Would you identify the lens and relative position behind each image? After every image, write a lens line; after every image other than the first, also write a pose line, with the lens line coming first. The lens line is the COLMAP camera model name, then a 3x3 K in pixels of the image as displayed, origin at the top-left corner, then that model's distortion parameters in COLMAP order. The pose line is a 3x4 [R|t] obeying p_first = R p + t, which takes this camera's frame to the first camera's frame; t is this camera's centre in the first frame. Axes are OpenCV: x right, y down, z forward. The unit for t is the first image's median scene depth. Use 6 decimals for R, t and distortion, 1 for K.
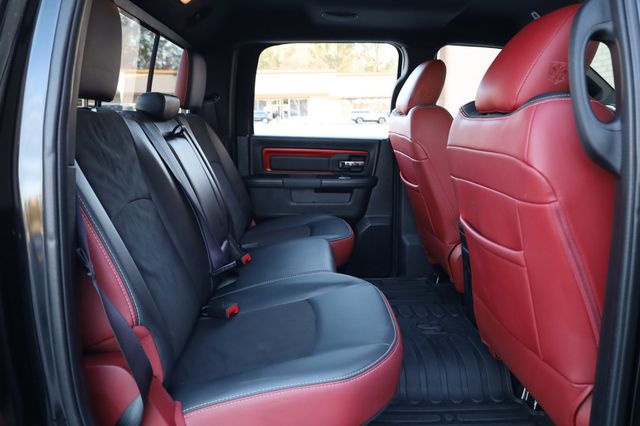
lens RADIAL K [[467.9, 0, 320.0], [0, 467.9, 213.0], [0, 0, 1]] dist [-0.001676, 0.003205]
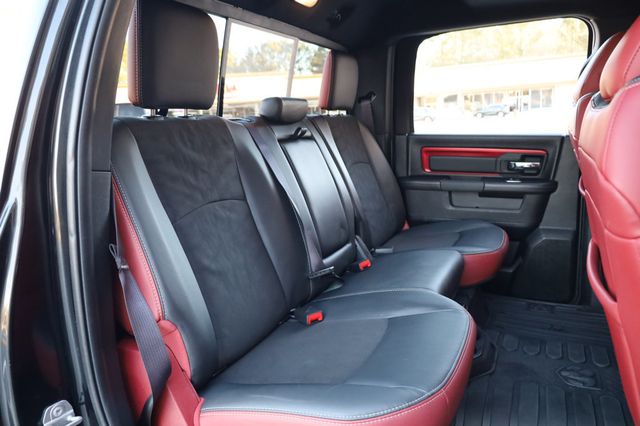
lens RADIAL K [[467.9, 0, 320.0], [0, 467.9, 213.0], [0, 0, 1]] dist [-0.001676, 0.003205]
pose [[0.883726, 0.058486, -0.464337, 0.141877], [-0.054663, 0.998269, 0.021704, -0.016549], [0.464802, 0.006202, 0.885393, 0.074377]]
